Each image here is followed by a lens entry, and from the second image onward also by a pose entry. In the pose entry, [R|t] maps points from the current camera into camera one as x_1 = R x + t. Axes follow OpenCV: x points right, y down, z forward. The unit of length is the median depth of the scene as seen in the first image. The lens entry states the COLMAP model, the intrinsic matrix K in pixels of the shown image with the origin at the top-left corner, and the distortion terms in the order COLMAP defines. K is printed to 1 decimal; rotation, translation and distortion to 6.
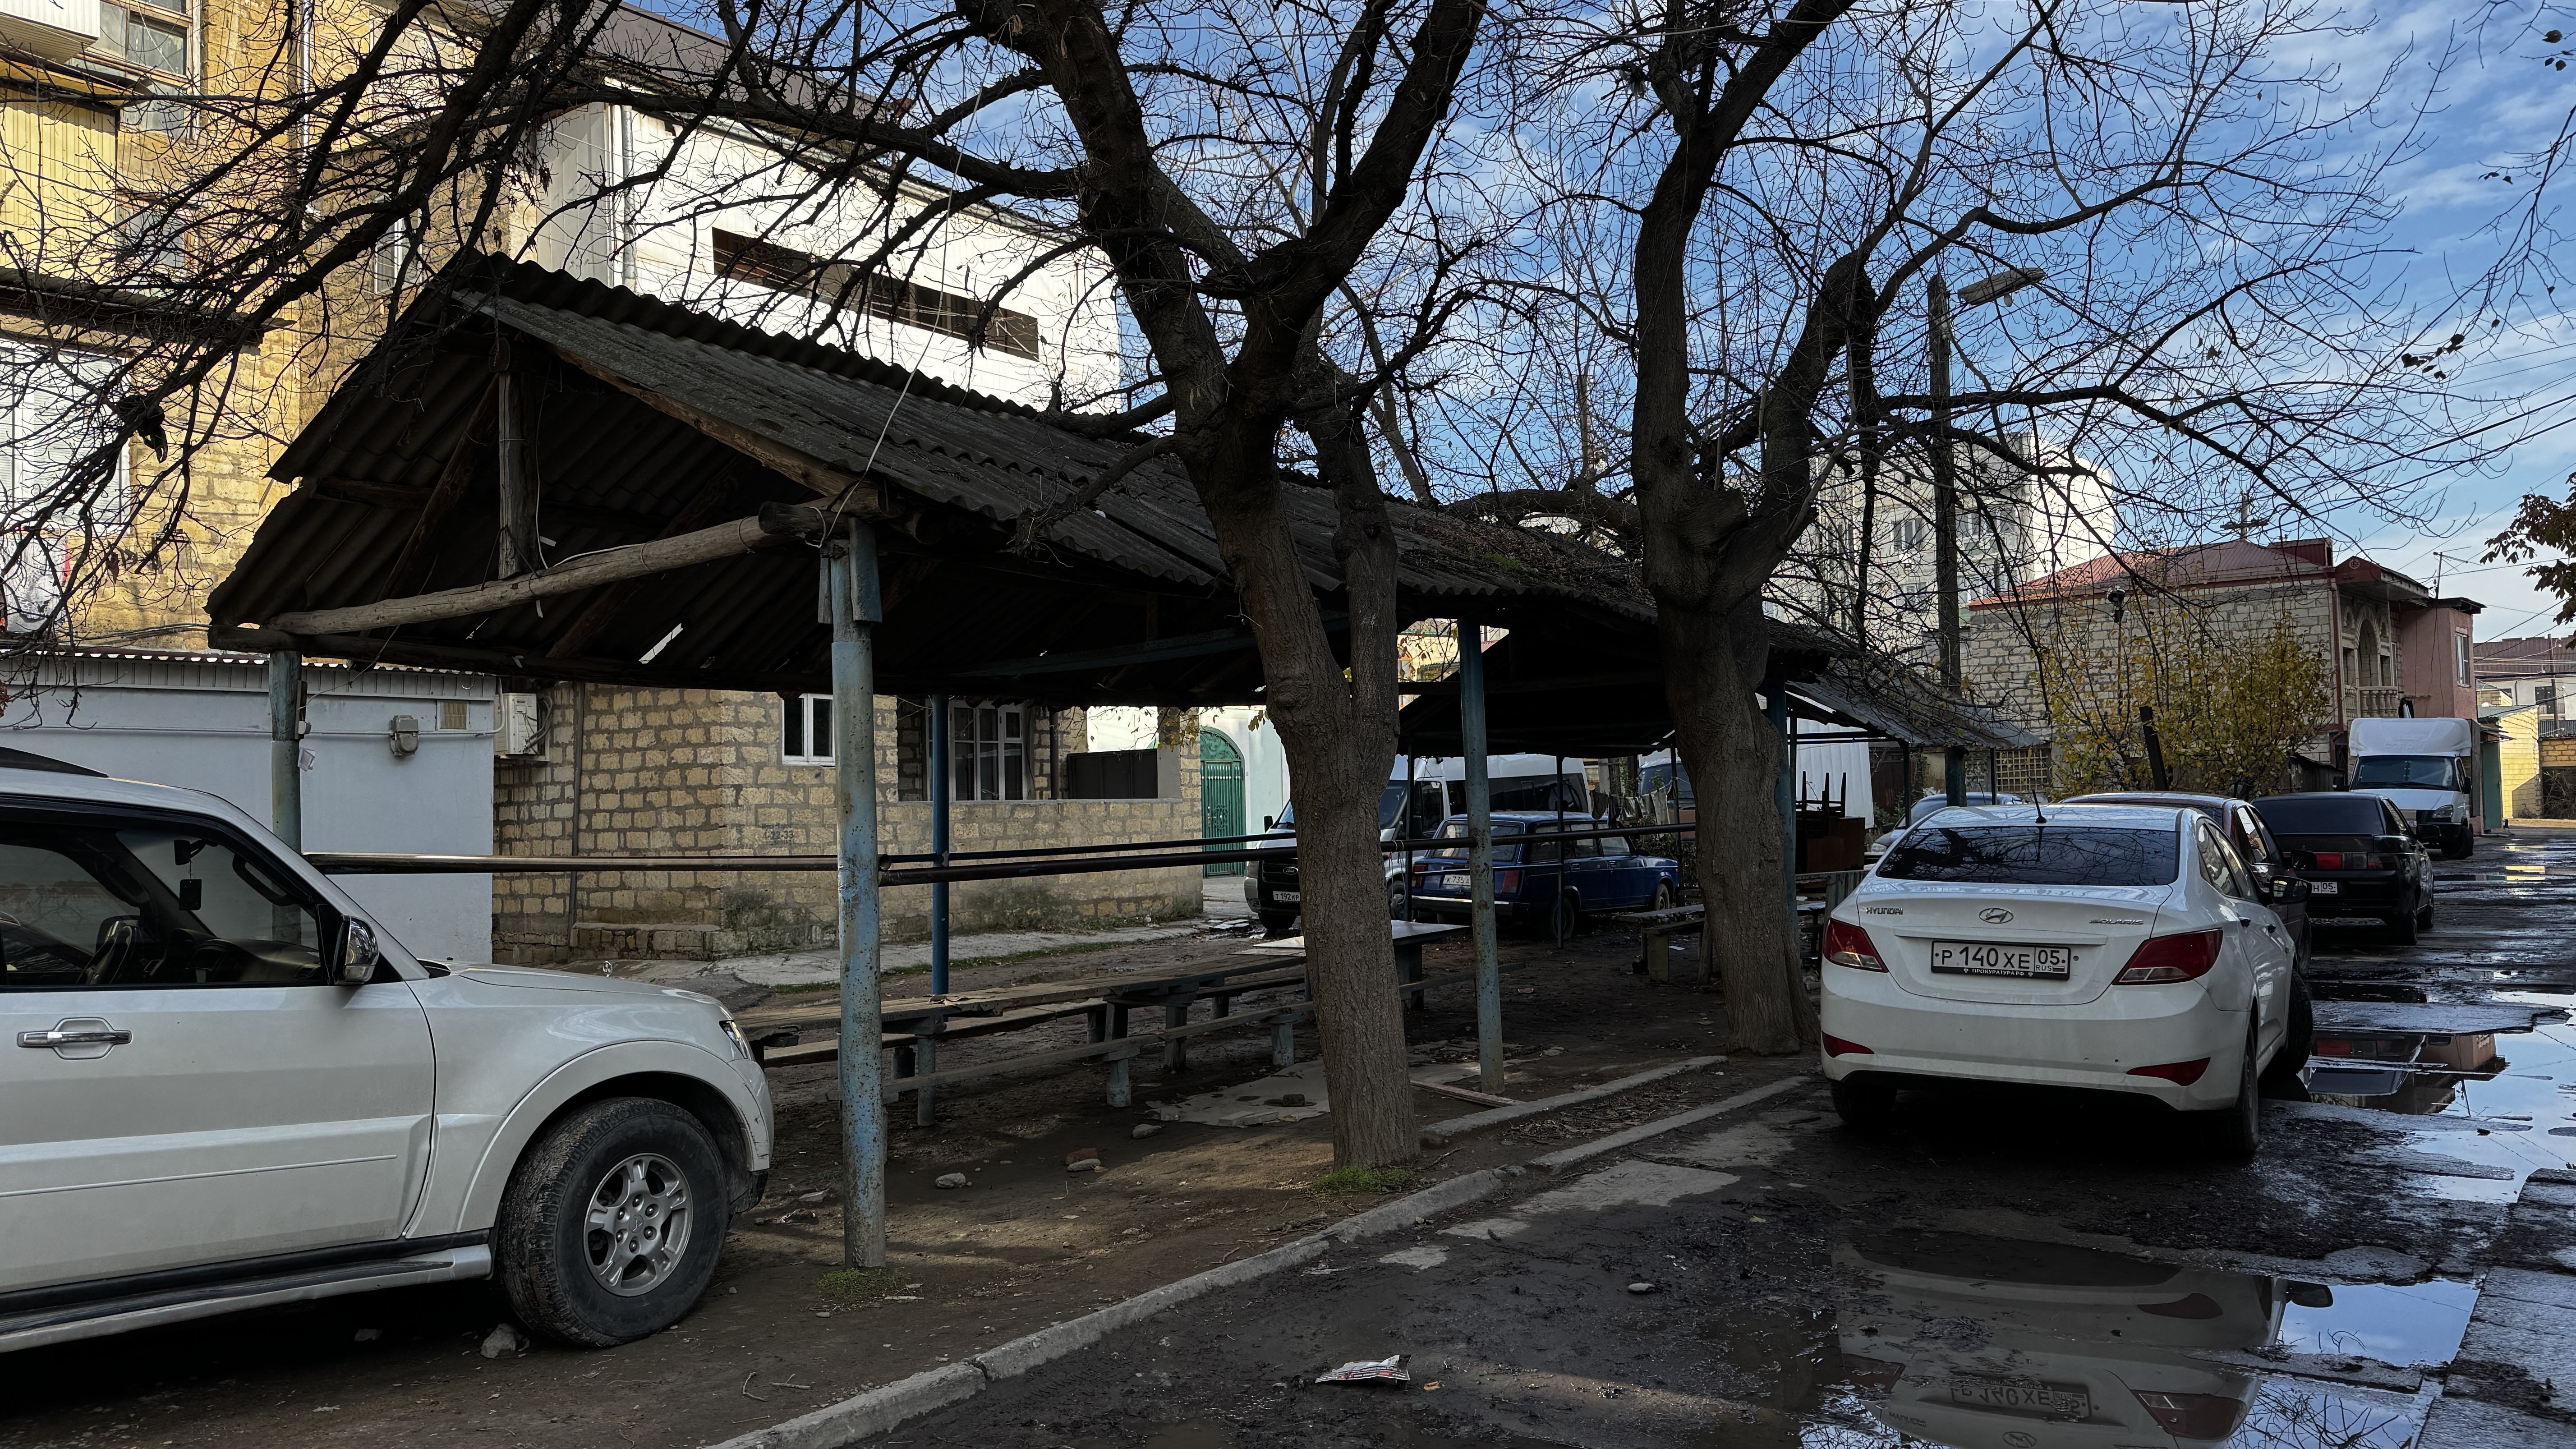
lens RADIAL K [[1778.3, 0, 1271.3], [0, 1778.3, 735.5], [0, 0, 1]] dist [0.078135, -0.102526]
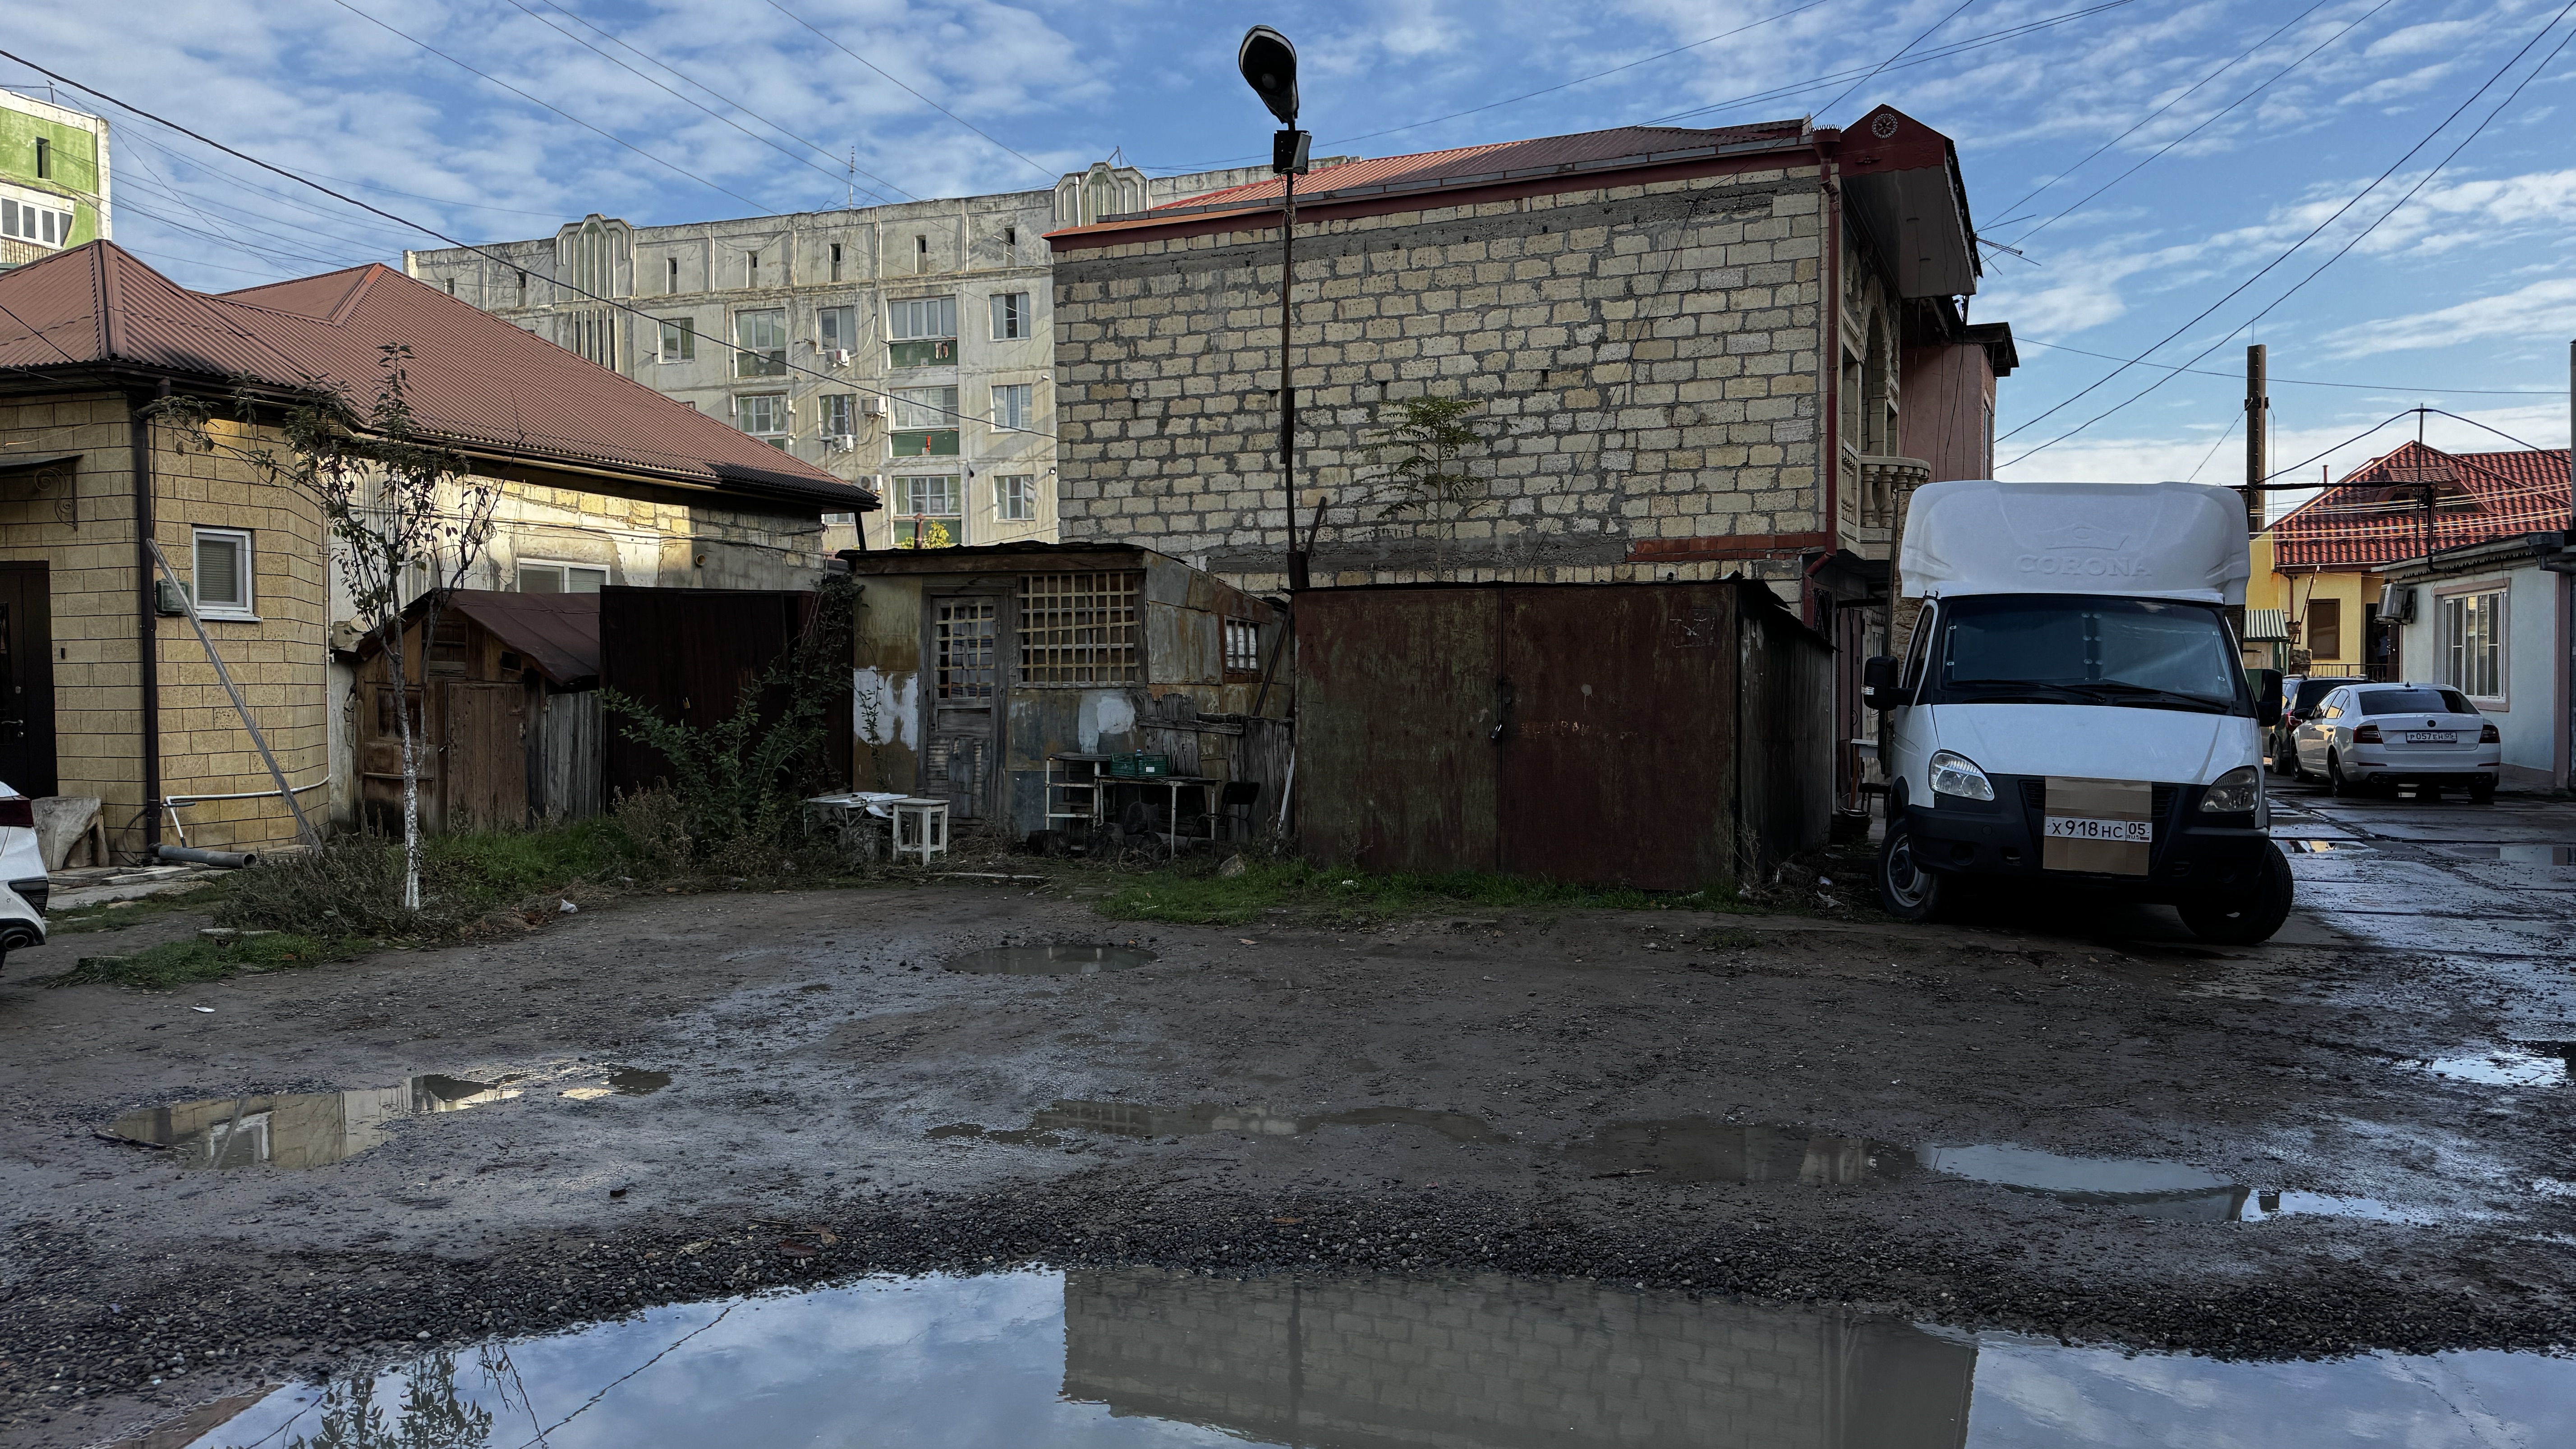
lens RADIAL K [[1778.3, 0, 1305.1], [0, 1778.3, 735.4], [0, 0, 1]] dist [0.078135, -0.102526]
pose [[0.948143, 0.011290, 0.317645, 0.350340], [-0.033288, 0.997400, 0.063912, 0.016722], [-0.316097, -0.071171, 0.946053, 0.645915]]
